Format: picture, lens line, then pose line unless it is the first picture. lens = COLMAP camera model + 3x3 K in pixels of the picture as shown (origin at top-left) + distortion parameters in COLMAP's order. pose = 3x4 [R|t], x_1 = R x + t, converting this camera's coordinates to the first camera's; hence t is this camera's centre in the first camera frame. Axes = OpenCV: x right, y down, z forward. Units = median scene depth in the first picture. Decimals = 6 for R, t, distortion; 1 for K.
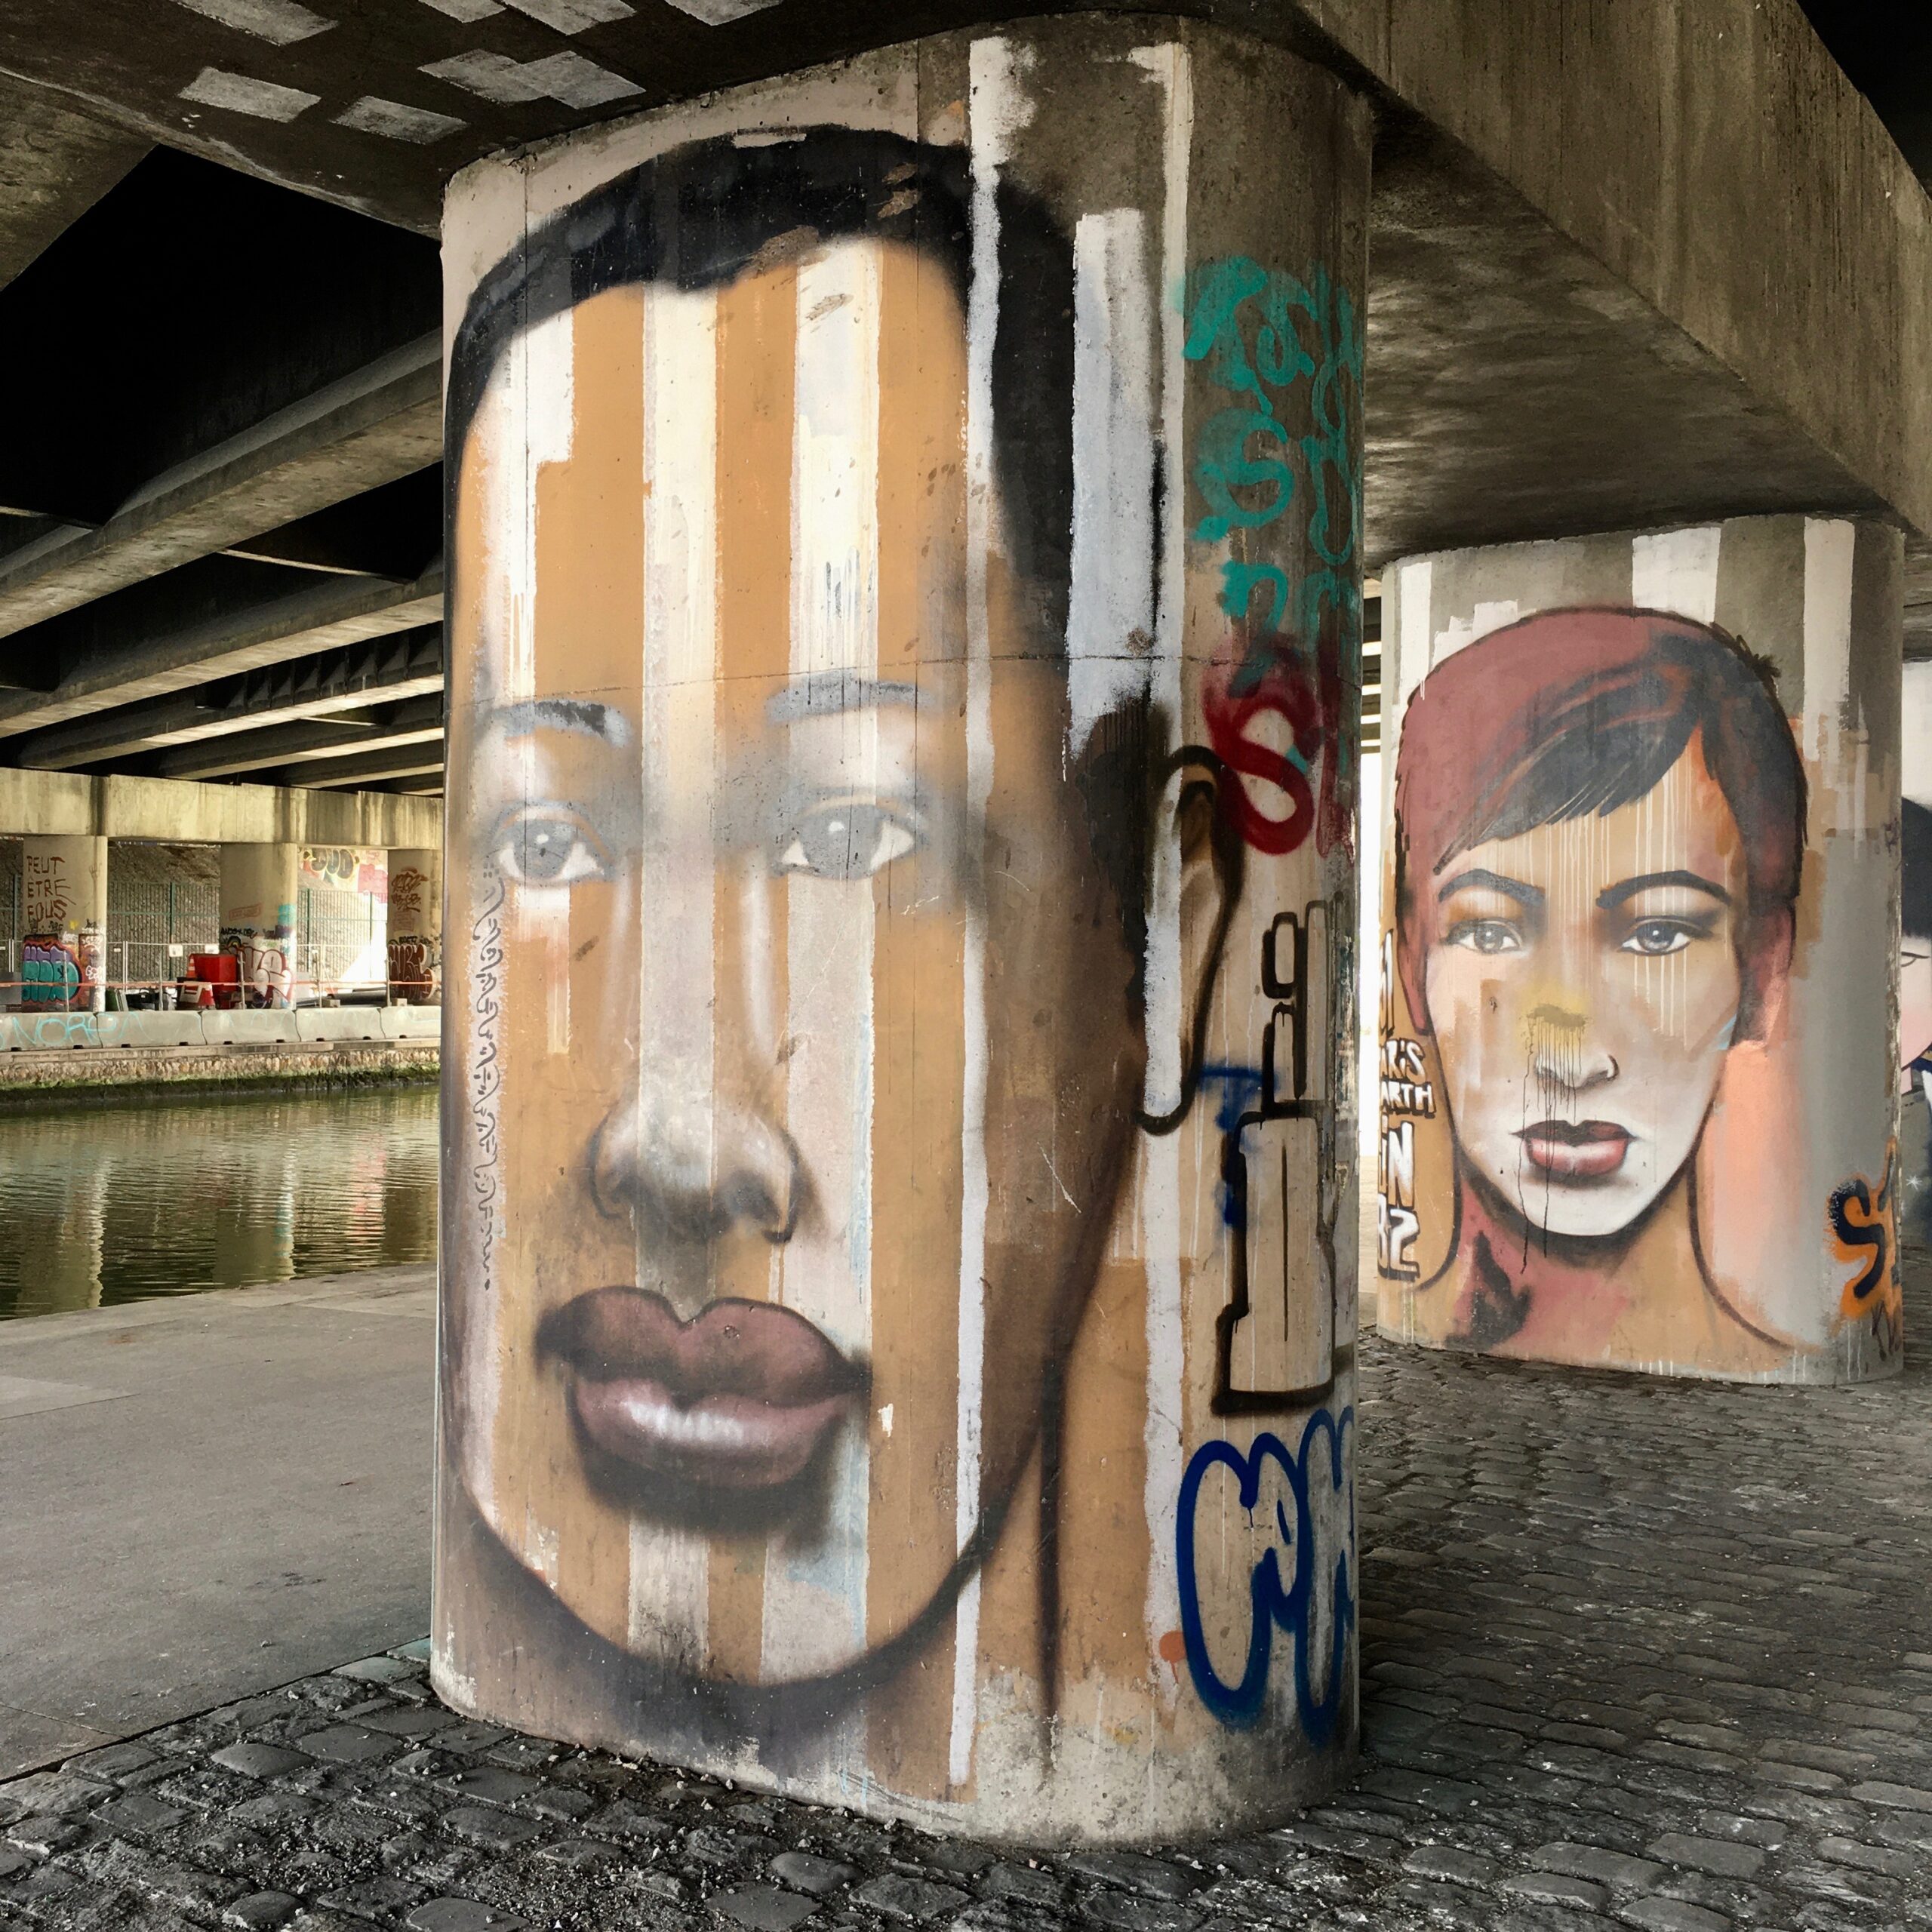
lens RADIAL K [[2225.1, 0, 969.3], [0, 2225.1, 952.9], [0, 0, 1]] dist [0.065519, 0.000000]
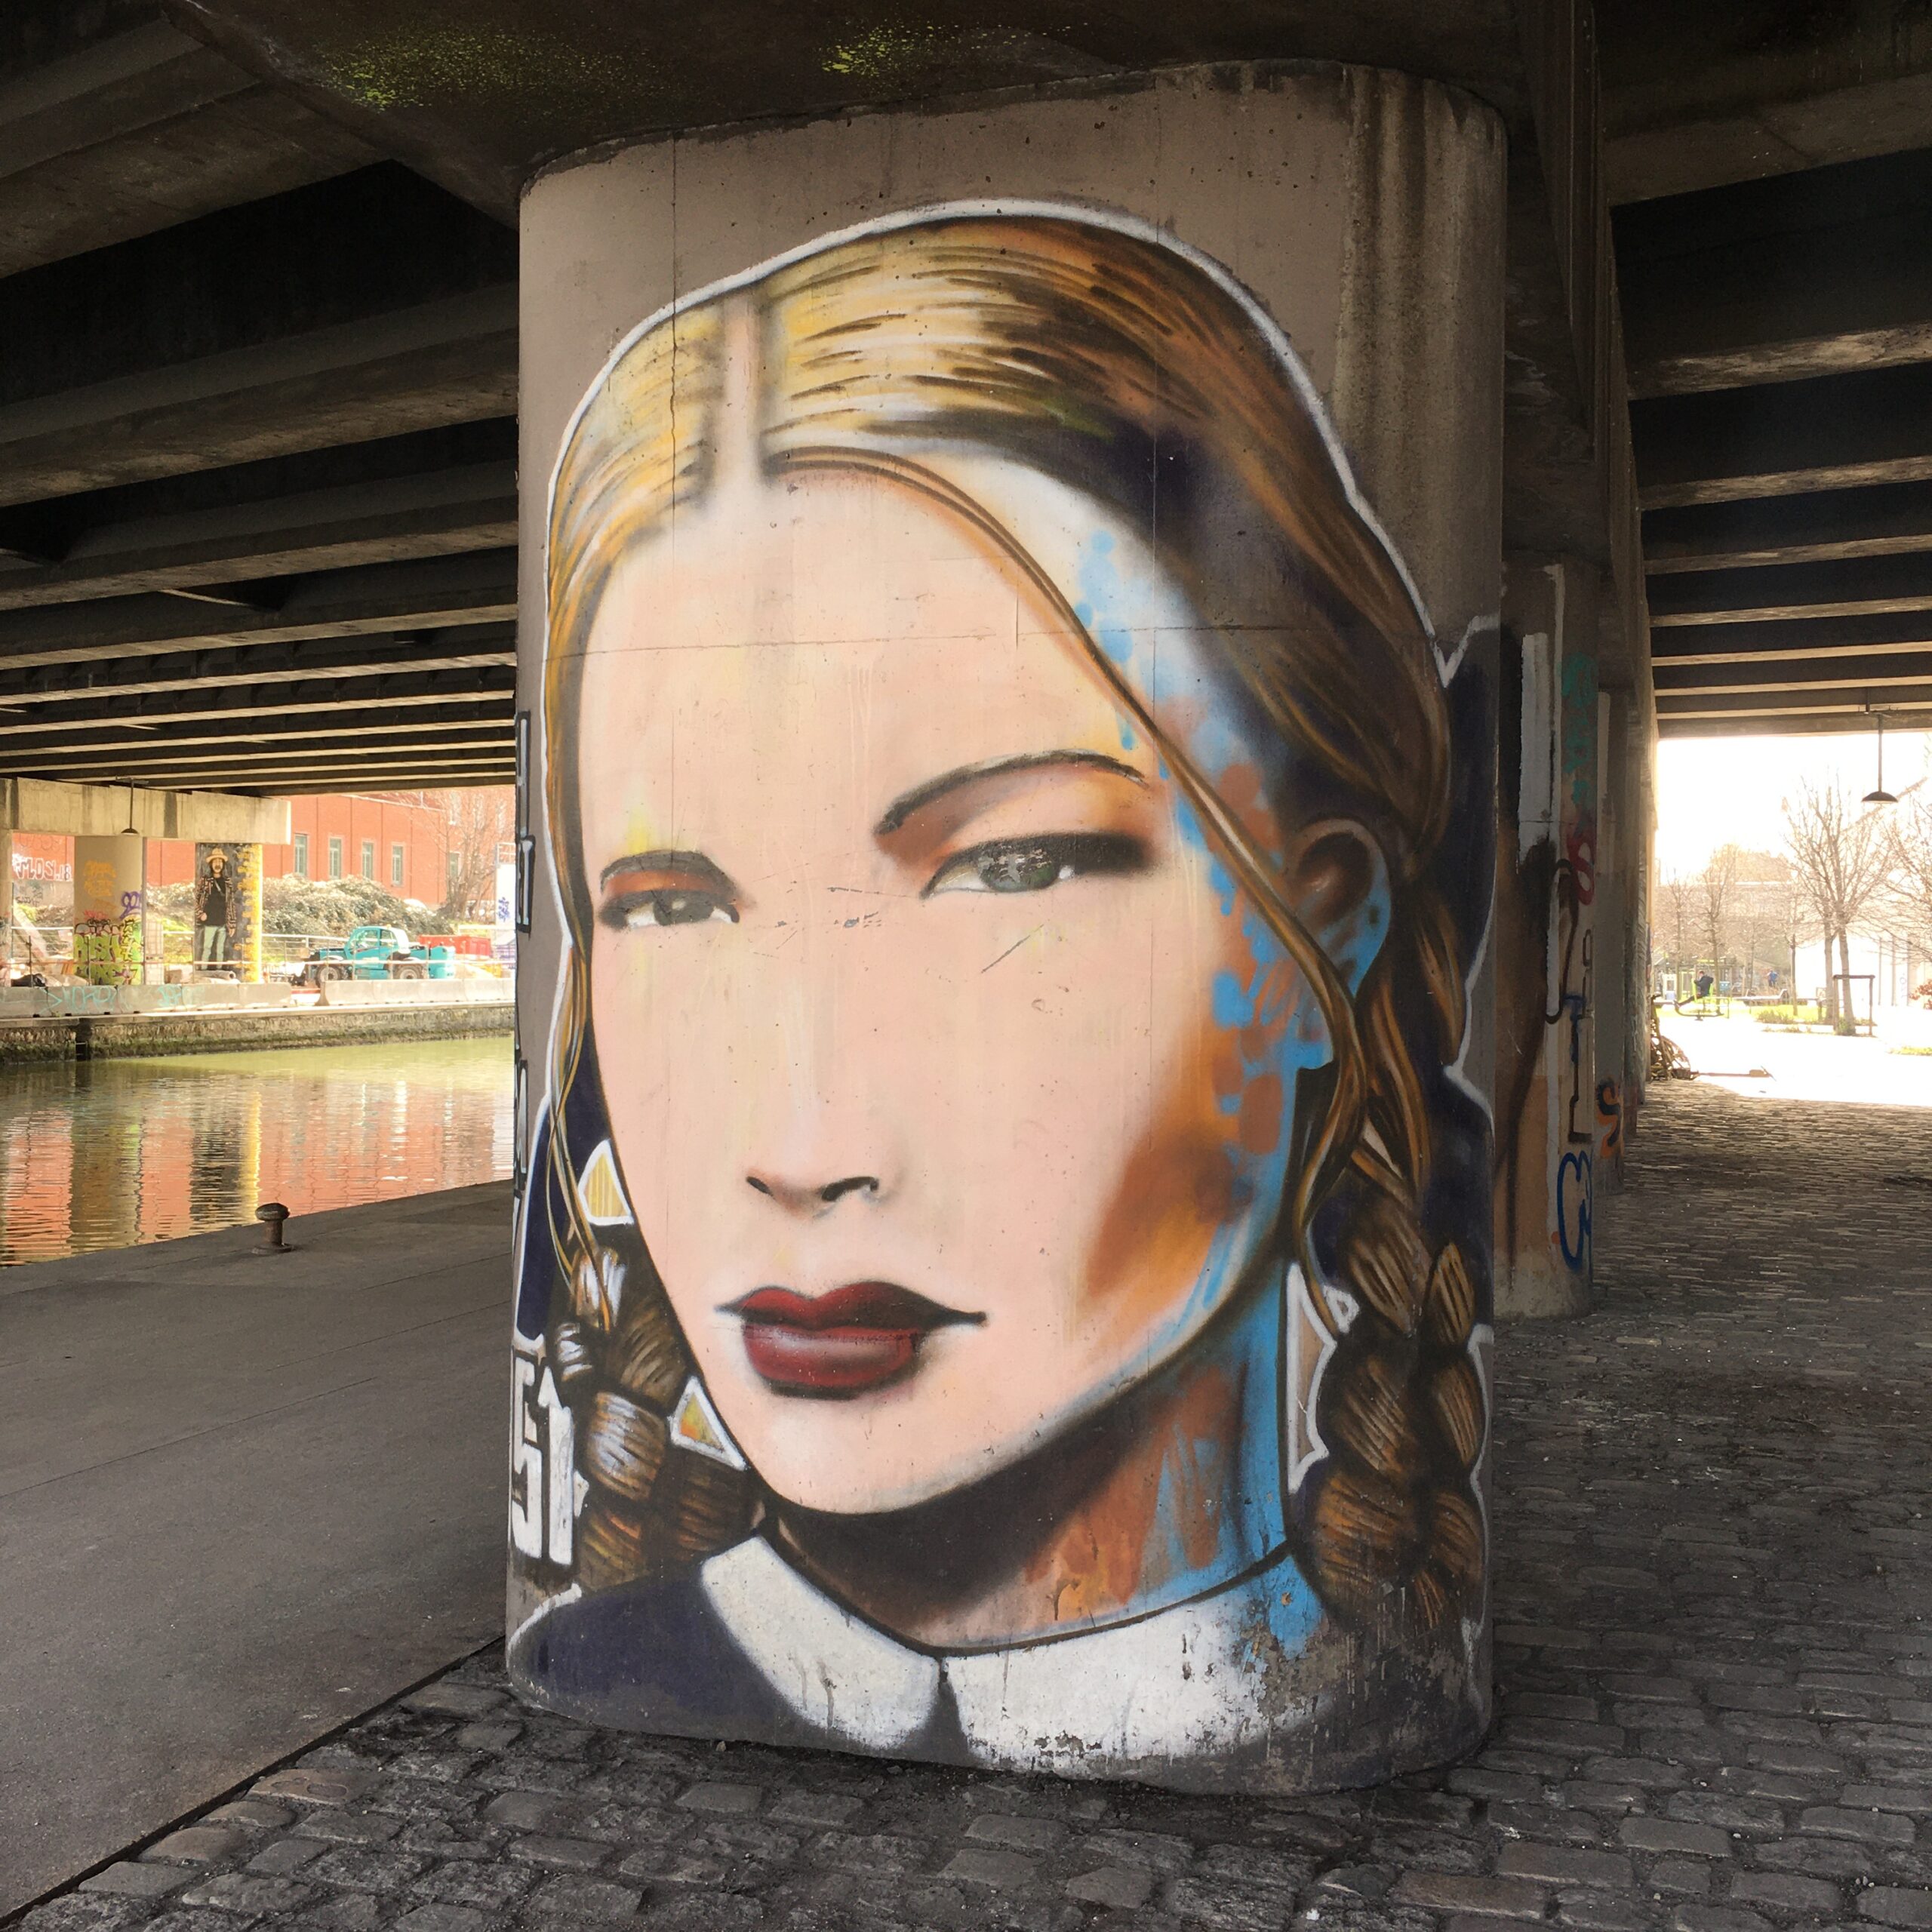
lens RADIAL K [[2225.1, 0, 958.3], [0, 2225.1, 957.0], [0, 0, 1]] dist [0.065519, 0.000000]
pose [[0.966098, 0.005250, 0.258122, -1.133069], [-0.007309, 0.999949, 0.007019, -0.001282], [-0.258072, -0.008668, 0.966087, -1.127234]]
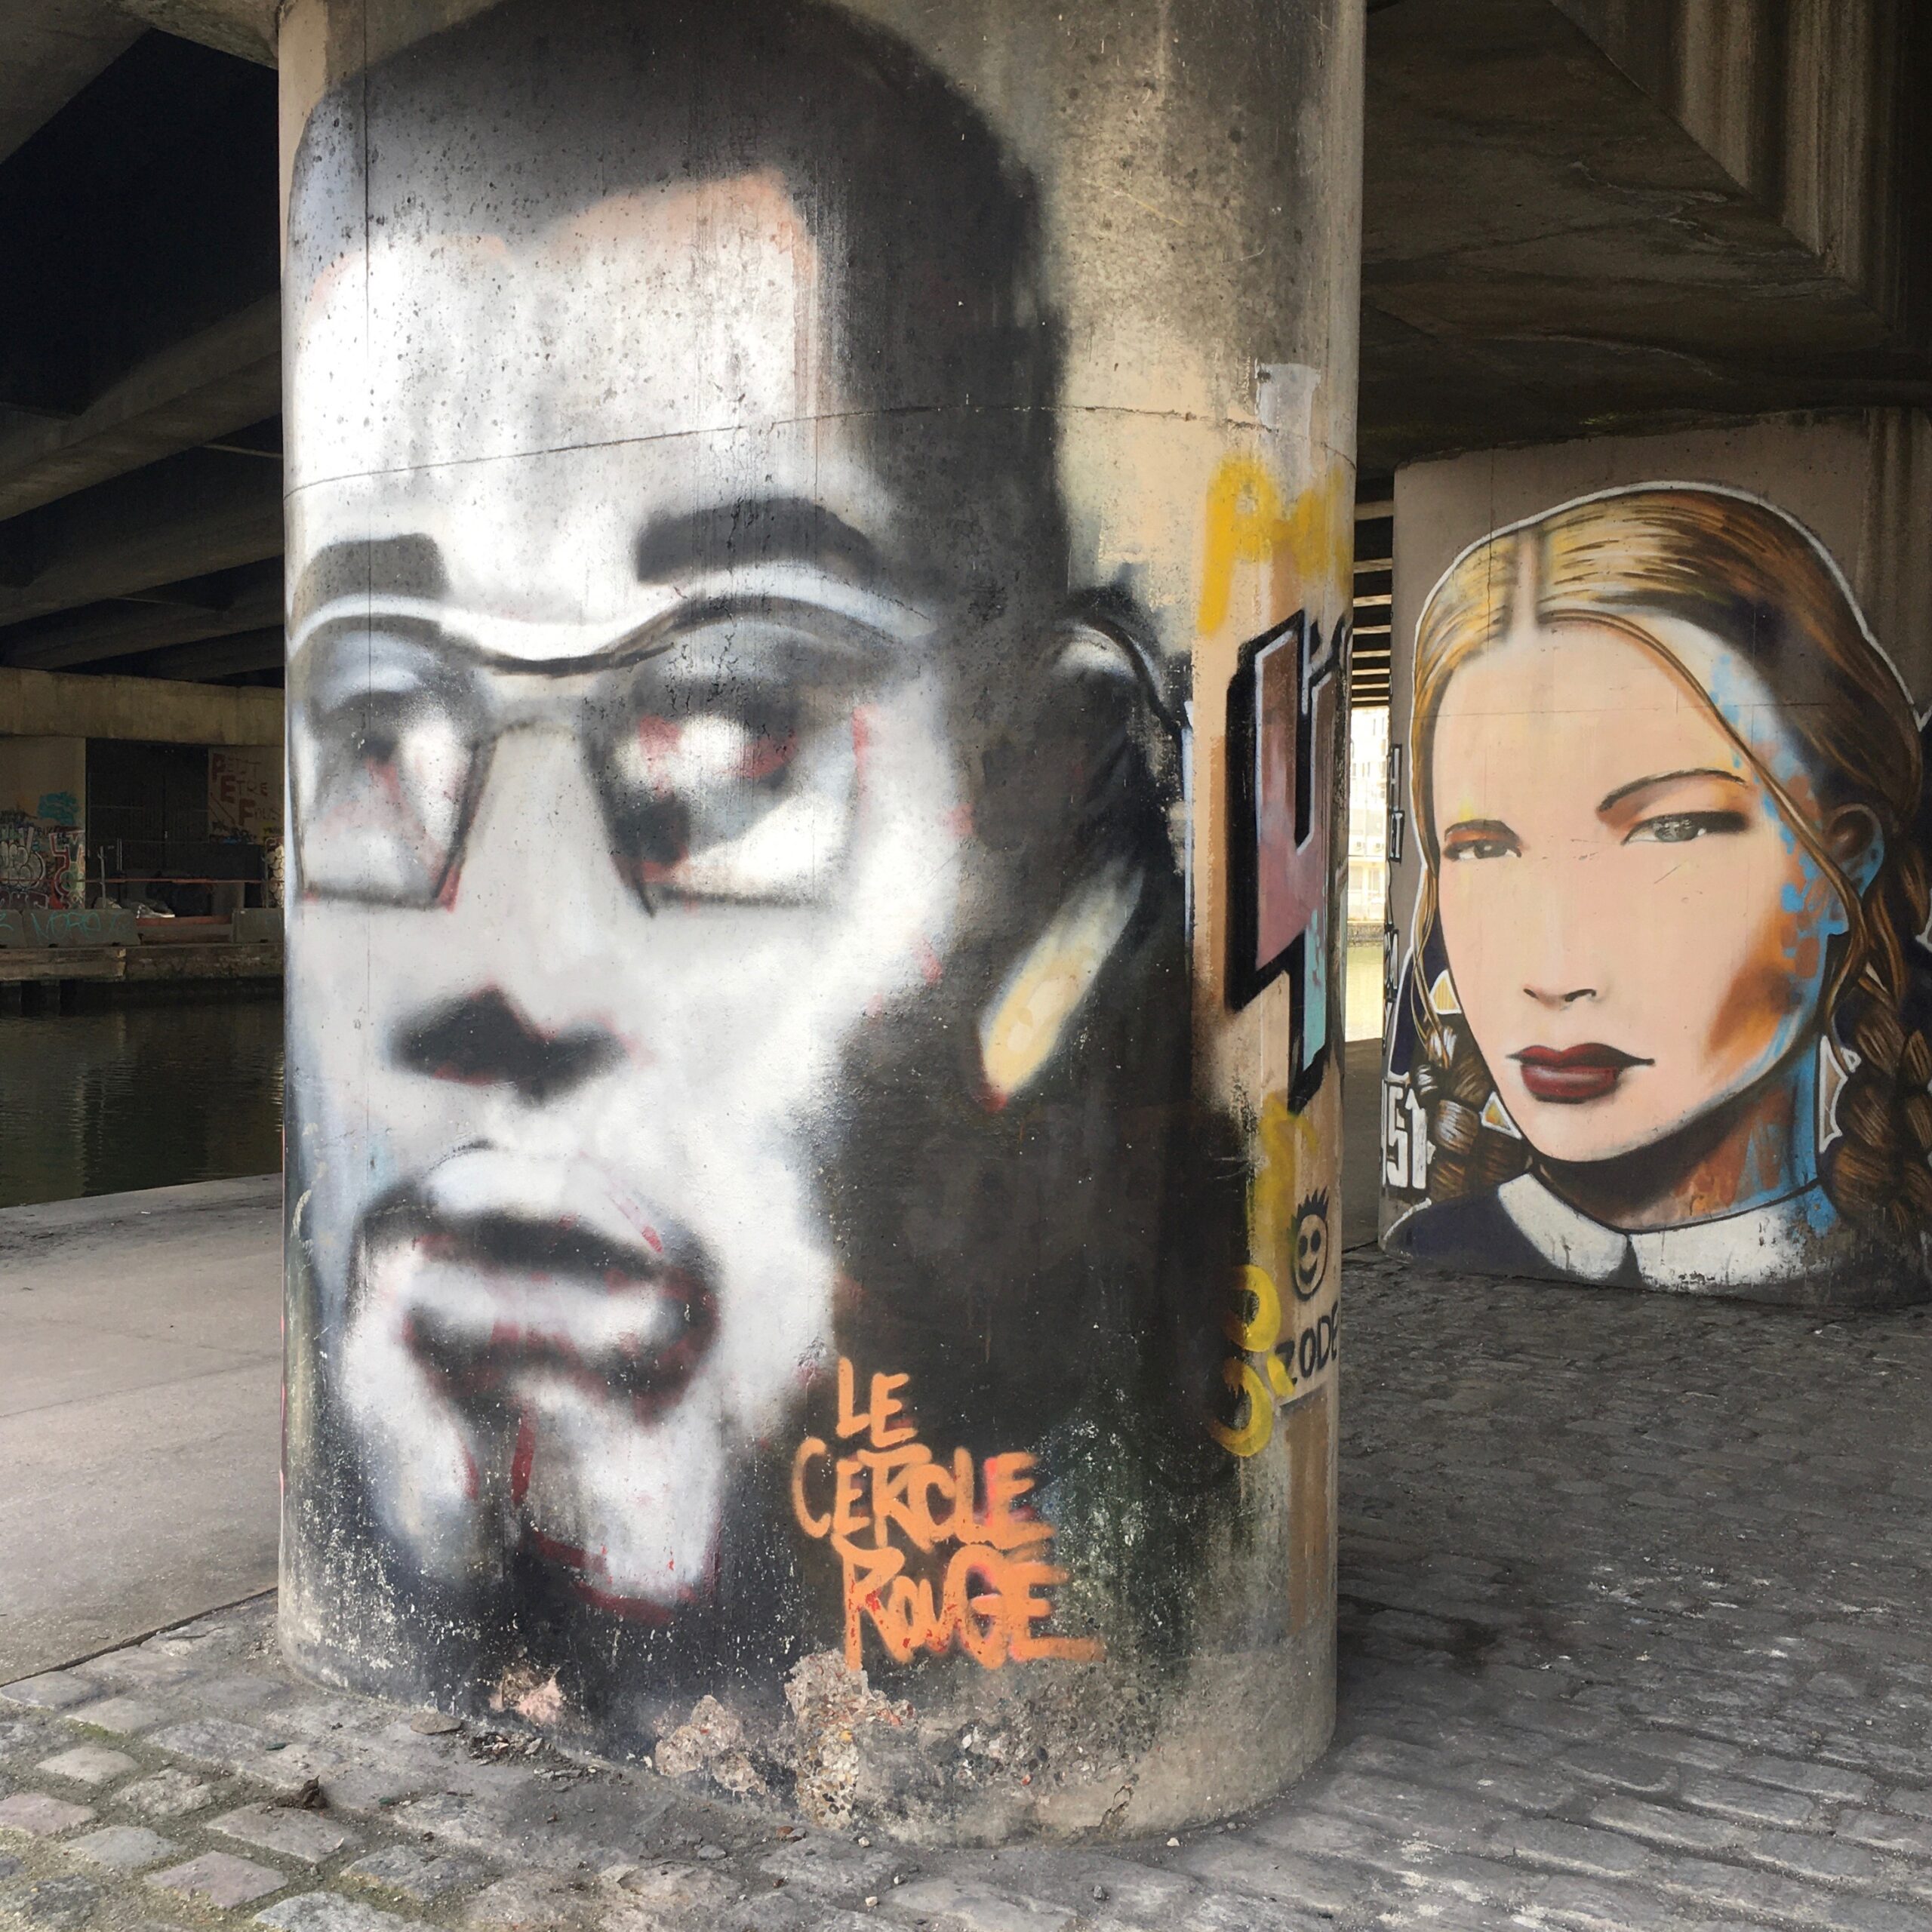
lens RADIAL K [[2225.1, 0, 996.5], [0, 2225.1, 942.6], [0, 0, 1]] dist [0.065519, 0.000000]
pose [[0.999847, 0.010679, 0.013887, -1.926716], [-0.011200, 0.999213, 0.038052, -0.007050], [-0.013470, -0.038201, 0.999179, -3.469769]]
